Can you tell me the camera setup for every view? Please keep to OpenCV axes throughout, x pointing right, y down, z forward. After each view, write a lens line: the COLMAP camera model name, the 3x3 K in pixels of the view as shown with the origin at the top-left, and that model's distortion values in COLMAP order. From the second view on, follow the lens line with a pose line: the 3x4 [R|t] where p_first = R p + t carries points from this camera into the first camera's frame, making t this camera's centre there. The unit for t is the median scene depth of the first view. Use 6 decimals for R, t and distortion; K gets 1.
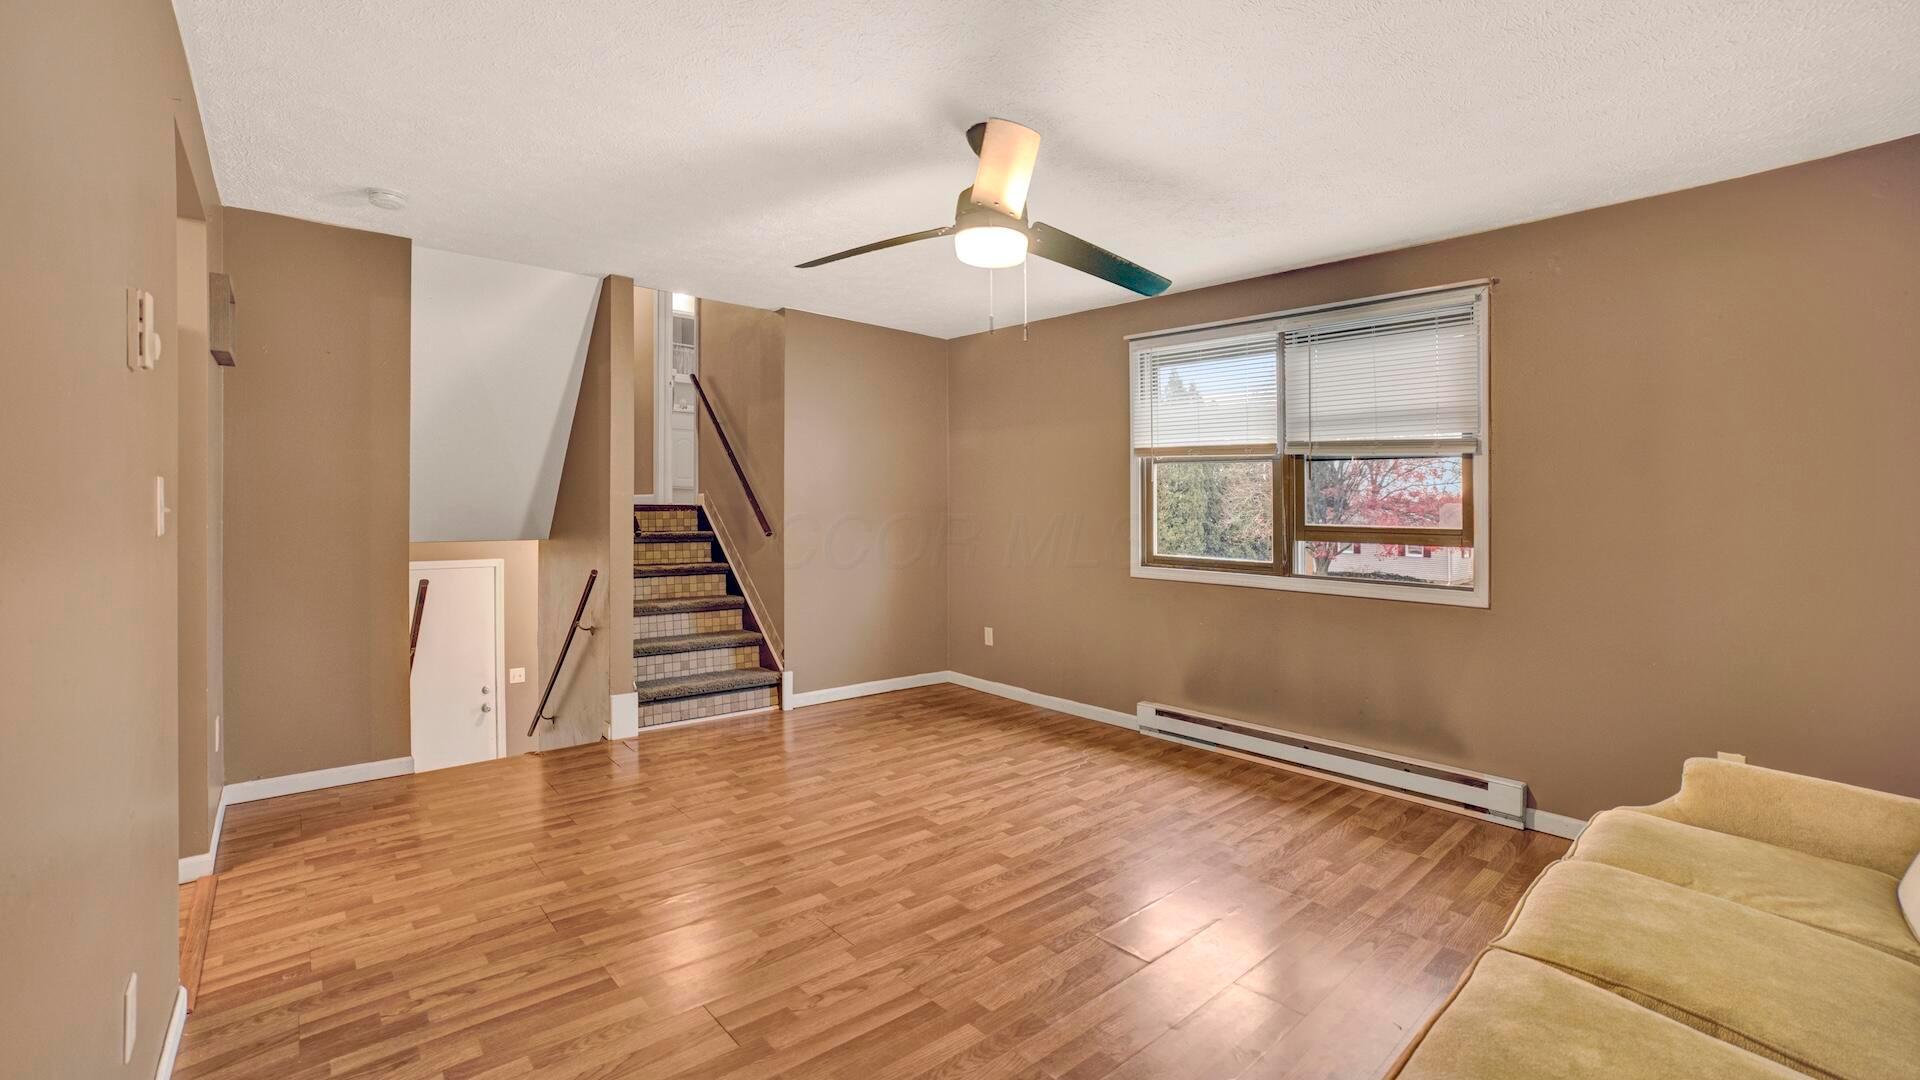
lens RADIAL K [[808.8, 0, 897.1], [0, 808.8, 498.5], [0, 0, 1]] dist [-0.046803, 0.001974]
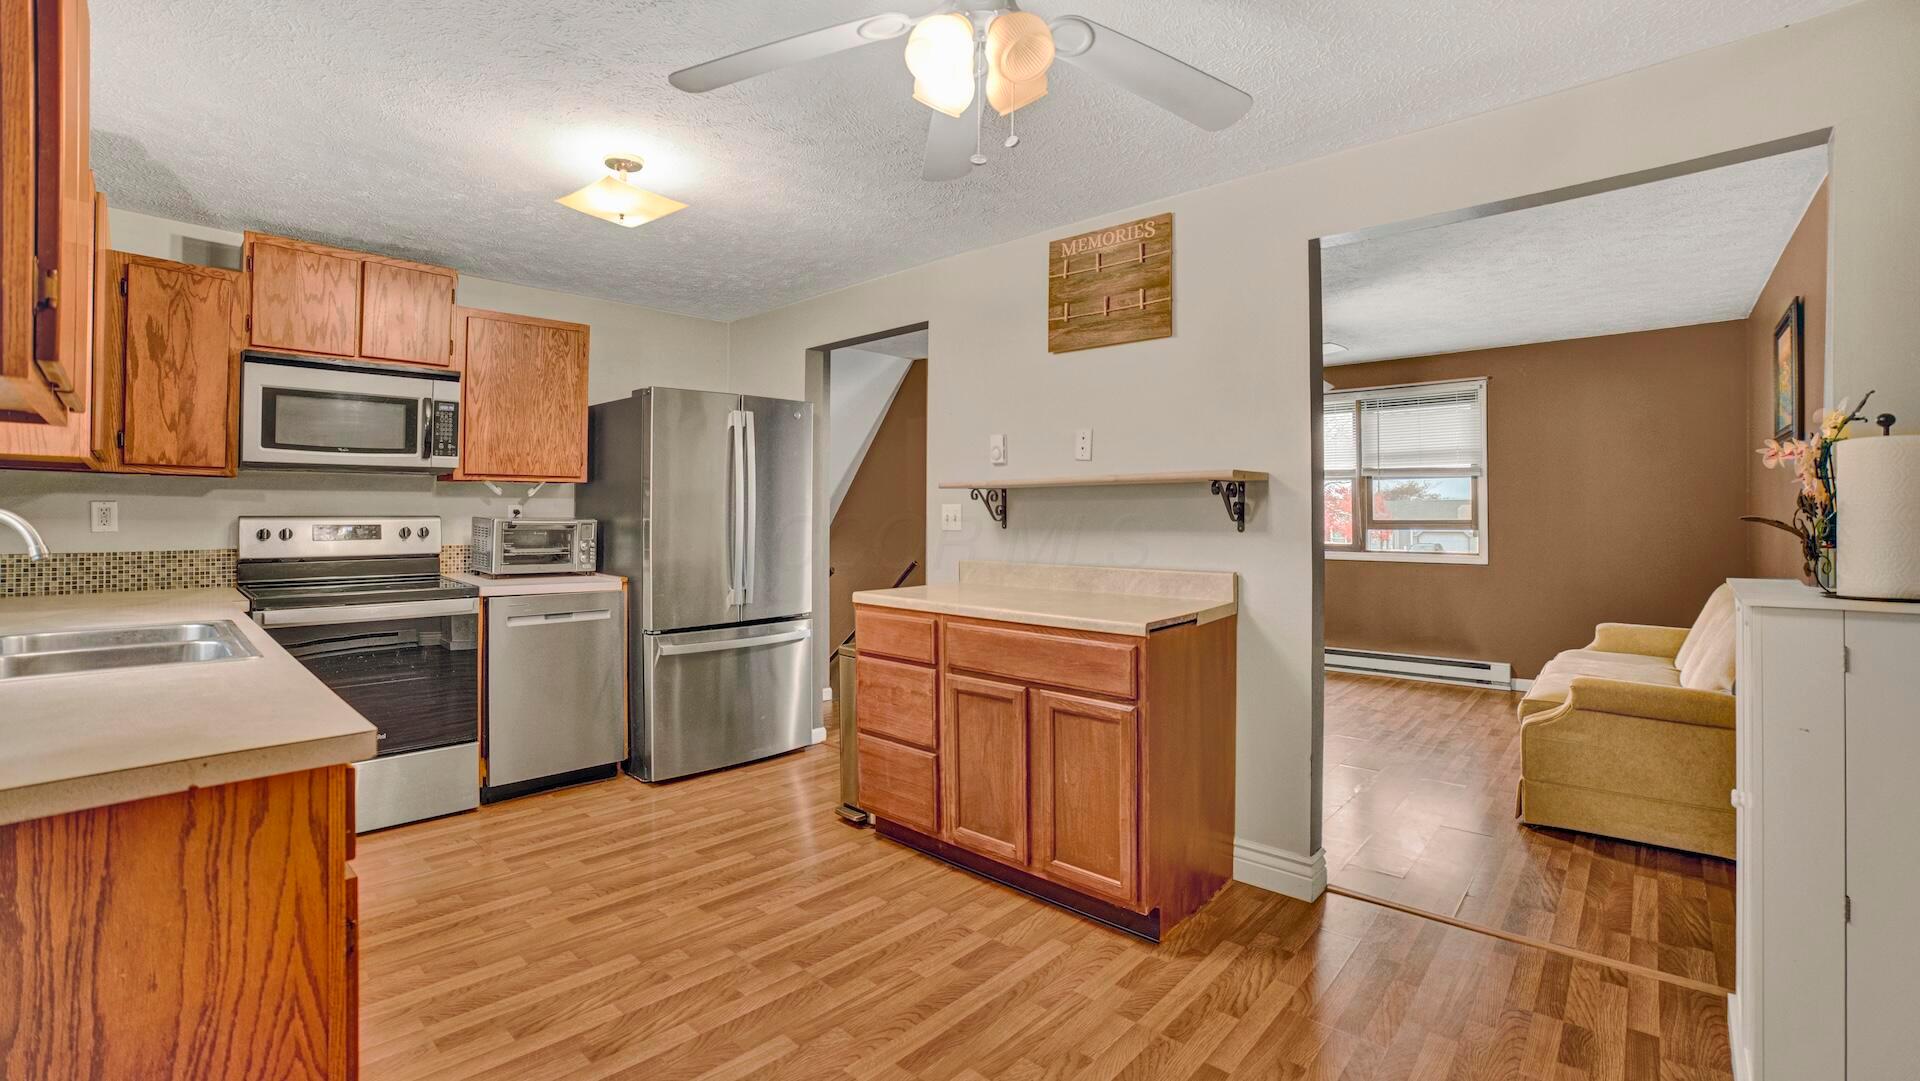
lens RADIAL K [[808.8, 0, 914.8], [0, 808.8, 506.0], [0, 0, 1]] dist [-0.046803, 0.001974]
pose [[0.996713, -0.023765, 0.077443, -0.622314], [0.023285, 0.999704, 0.007098, -0.031510], [-0.077589, -0.005272, 0.996972, -0.617748]]
